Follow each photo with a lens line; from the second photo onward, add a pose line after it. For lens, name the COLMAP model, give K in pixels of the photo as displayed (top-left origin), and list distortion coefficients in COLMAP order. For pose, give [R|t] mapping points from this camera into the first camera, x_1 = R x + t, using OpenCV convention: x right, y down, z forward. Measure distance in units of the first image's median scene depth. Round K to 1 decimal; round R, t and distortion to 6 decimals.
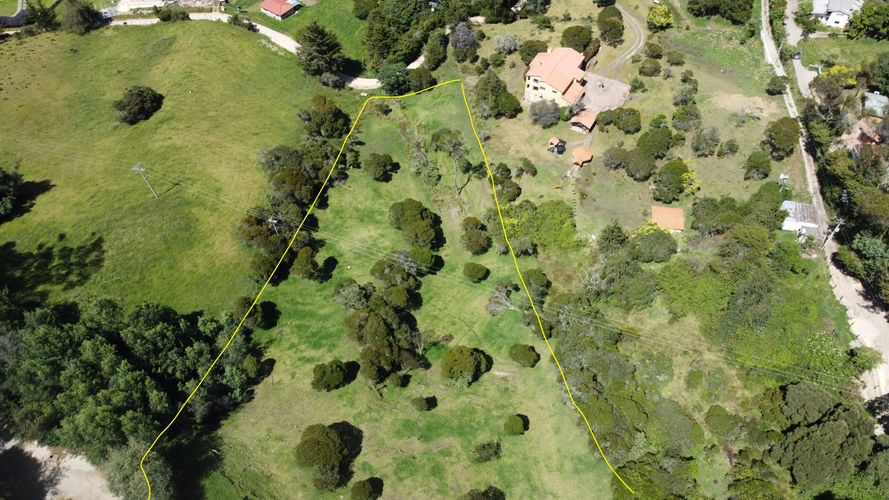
lens RADIAL K [[676.9, 0, 444.5], [0, 676.9, 250.0], [0, 0, 1]] dist [-0.002521, -0.002576]
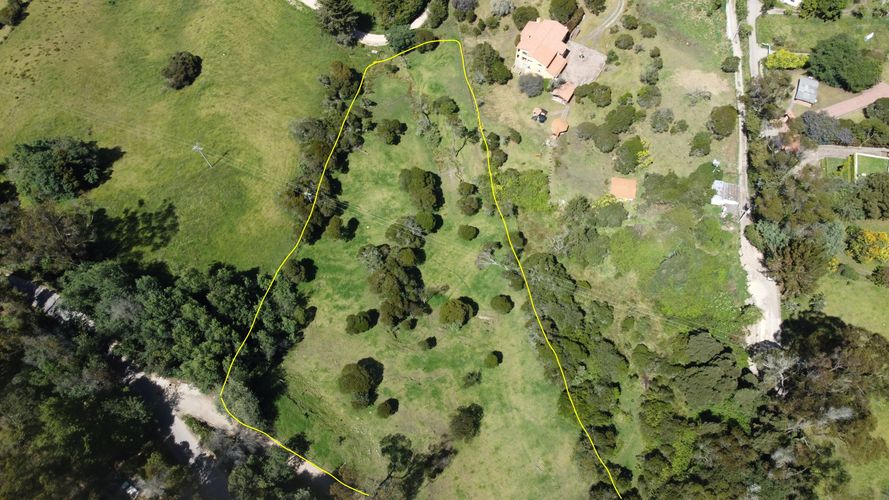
lens RADIAL K [[676.9, 0, 444.5], [0, 676.9, 250.0], [0, 0, 1]] dist [-0.002521, -0.002576]
pose [[0.999917, 0.012713, 0.001848, 0.000421], [-0.012822, 0.978778, 0.204524, -0.182327], [0.000792, -0.204531, 0.978860, -0.234488]]
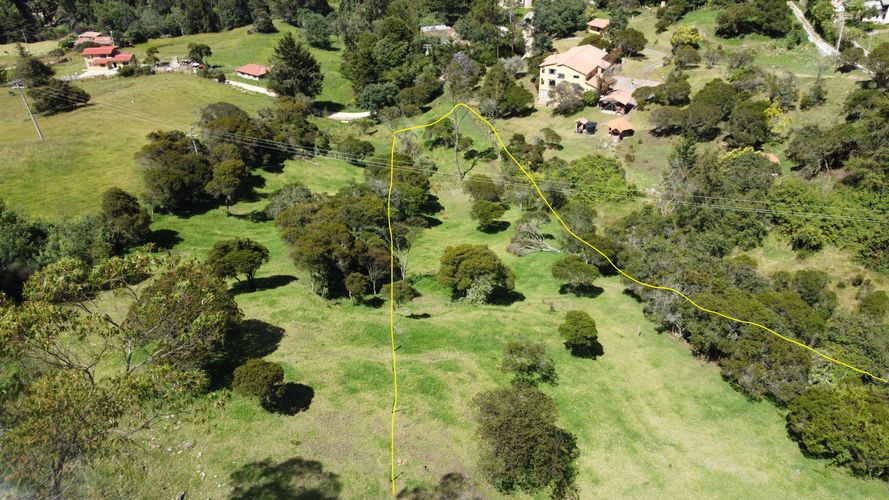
lens RADIAL K [[676.9, 0, 444.5], [0, 676.9, 250.0], [0, 0, 1]] dist [-0.002521, -0.002576]
pose [[0.999940, -0.010140, 0.004066, -0.001200], [0.010921, 0.937687, -0.347309, 0.278579], [-0.000291, 0.347332, 0.937742, 0.356549]]
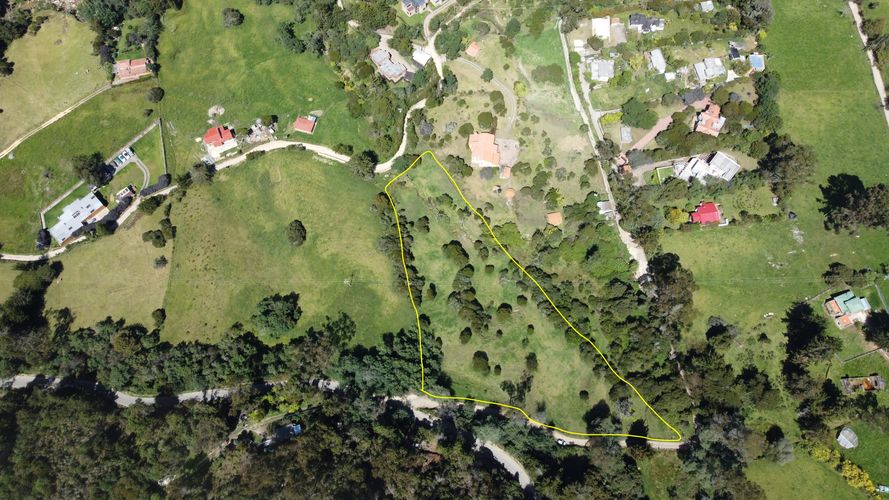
lens RADIAL K [[676.9, 0, 444.5], [0, 676.9, 250.0], [0, 0, 1]] dist [-0.002521, -0.002576]
pose [[0.932224, -0.341653, 0.119299, -0.349728], [0.282260, 0.892772, 0.351123, -0.877616], [-0.226469, -0.293652, 0.928698, -1.137900]]
